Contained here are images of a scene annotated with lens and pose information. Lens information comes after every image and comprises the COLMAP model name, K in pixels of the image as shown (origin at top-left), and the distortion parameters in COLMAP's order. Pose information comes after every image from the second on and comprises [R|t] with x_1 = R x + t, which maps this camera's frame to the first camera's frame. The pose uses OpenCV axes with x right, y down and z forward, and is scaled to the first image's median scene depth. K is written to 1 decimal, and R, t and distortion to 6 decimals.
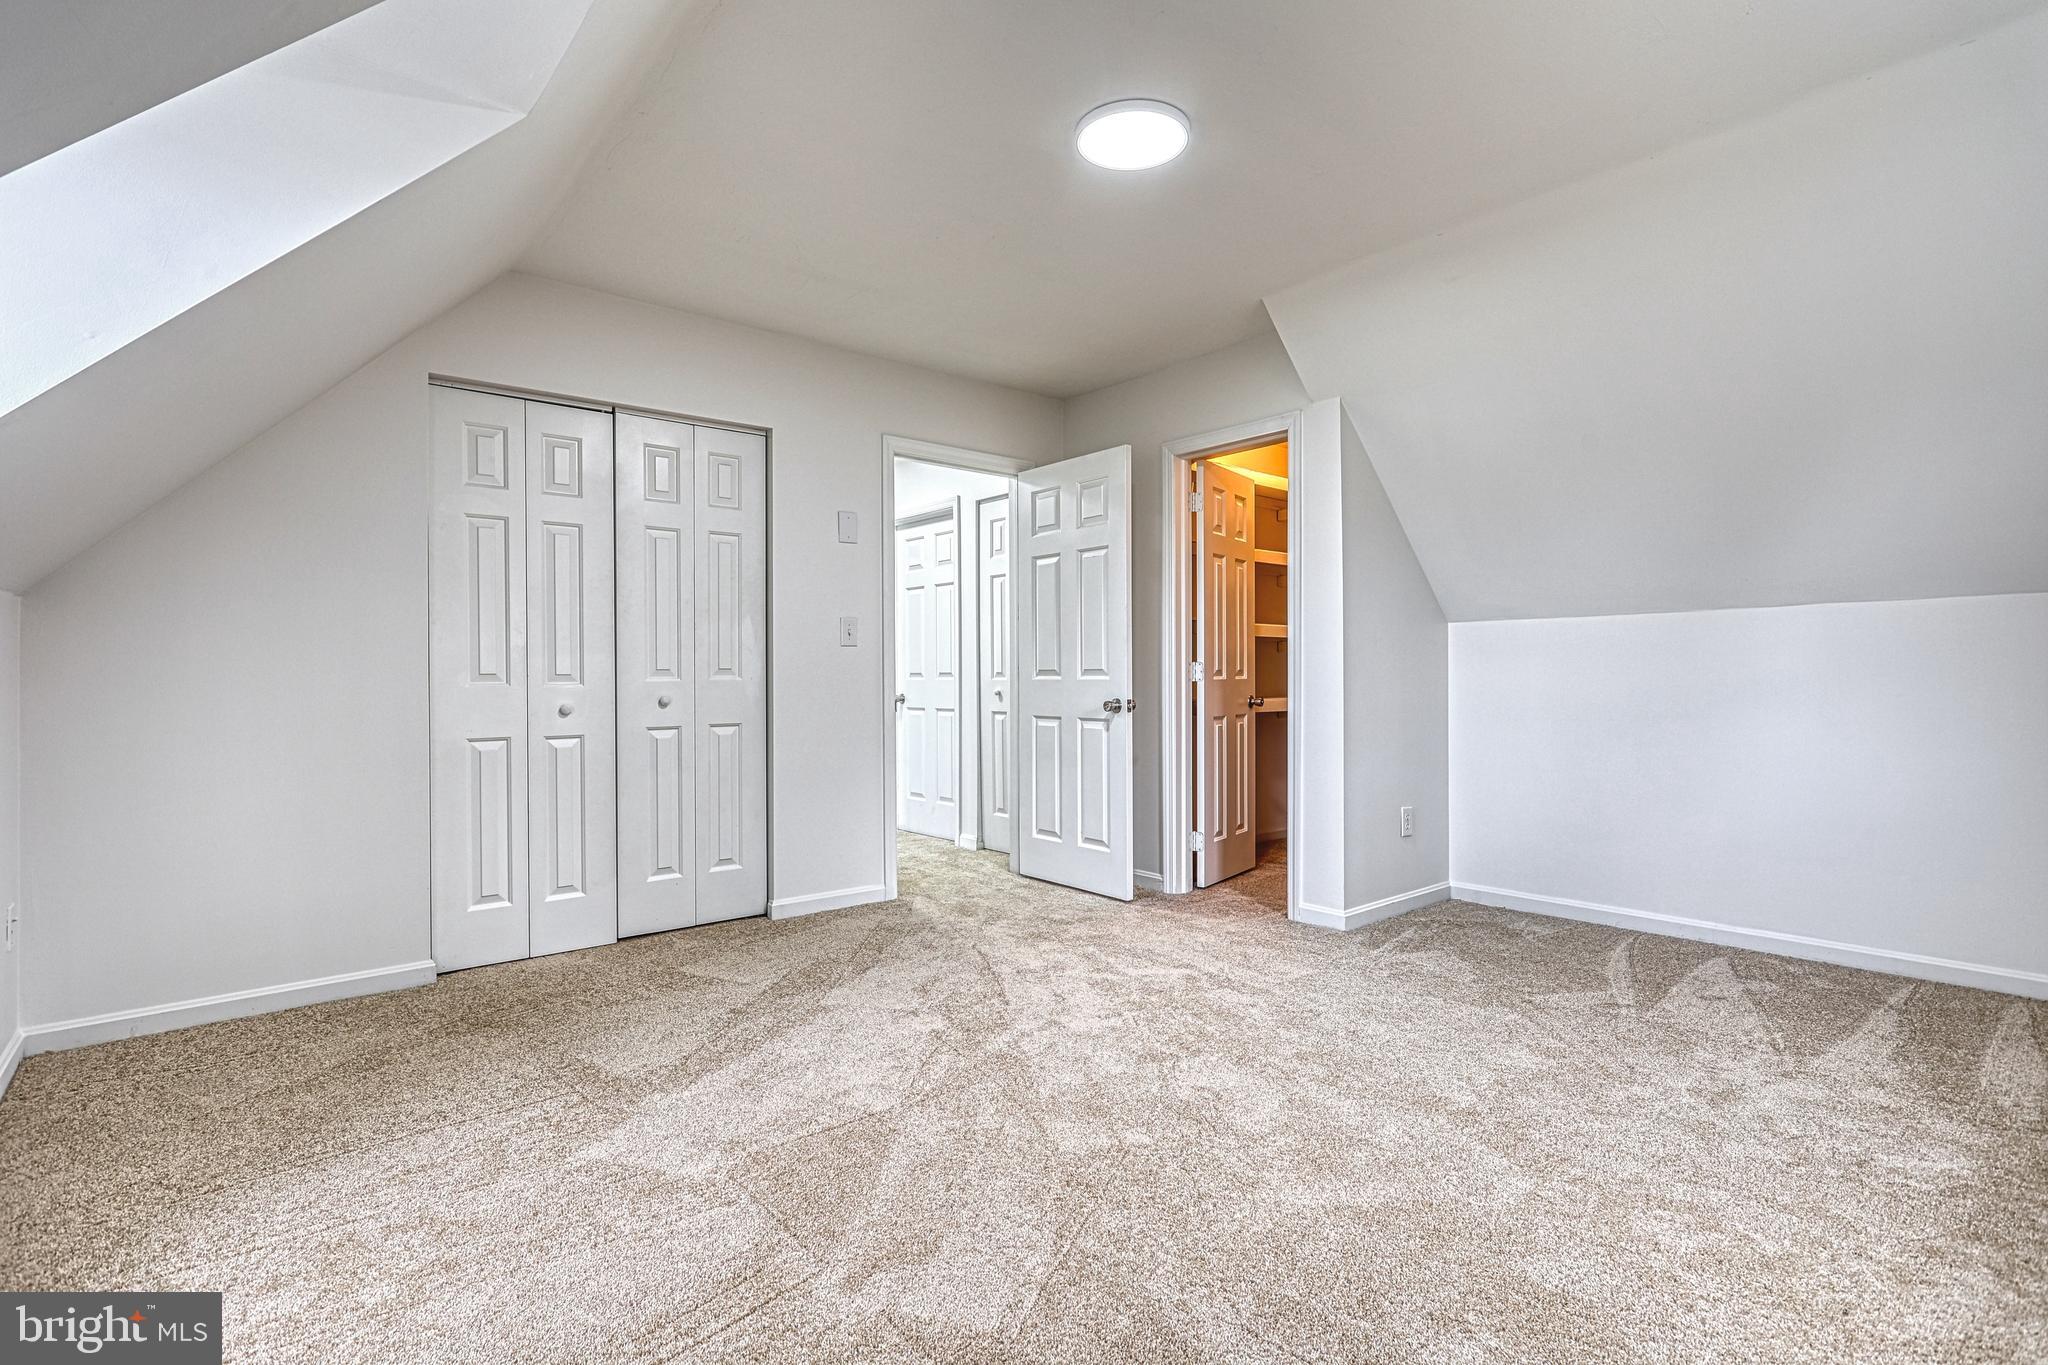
lens RADIAL K [[960.6, 0, 1022.5], [0, 960.6, 678.5], [0, 0, 1]] dist [-0.005806, -0.000162]
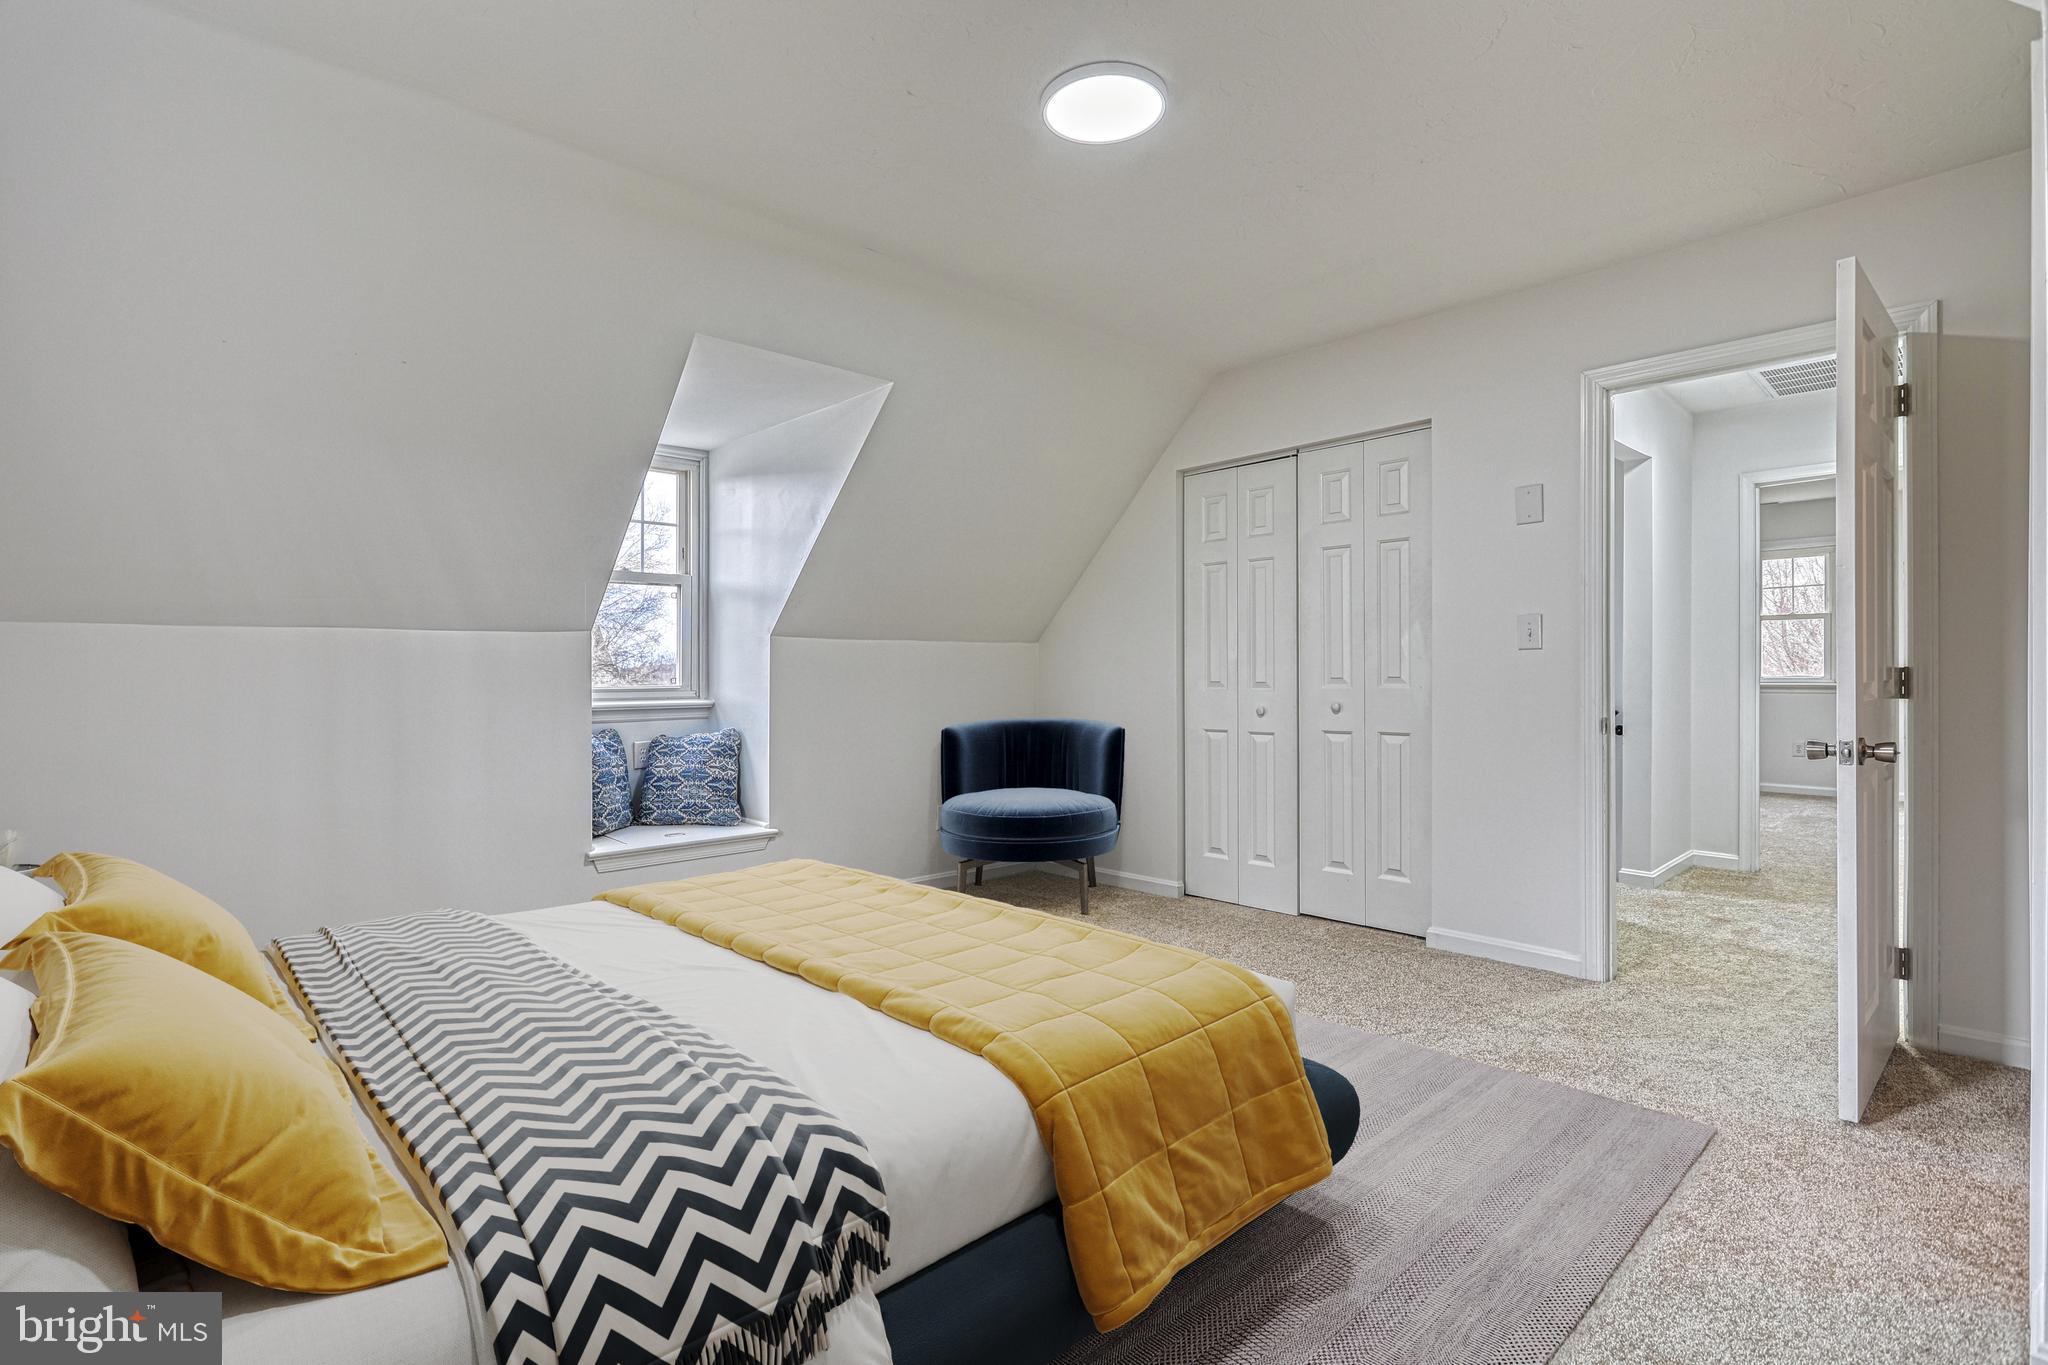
lens RADIAL K [[960.6, 0, 1022.5], [0, 960.6, 678.5], [0, 0, 1]] dist [-0.005806, -0.000162]
pose [[0.070979, 0.009448, -0.997433, 0.699512], [0.003692, 0.999946, 0.009734, -0.021425], [0.997471, -0.004373, 0.070940, 0.592179]]
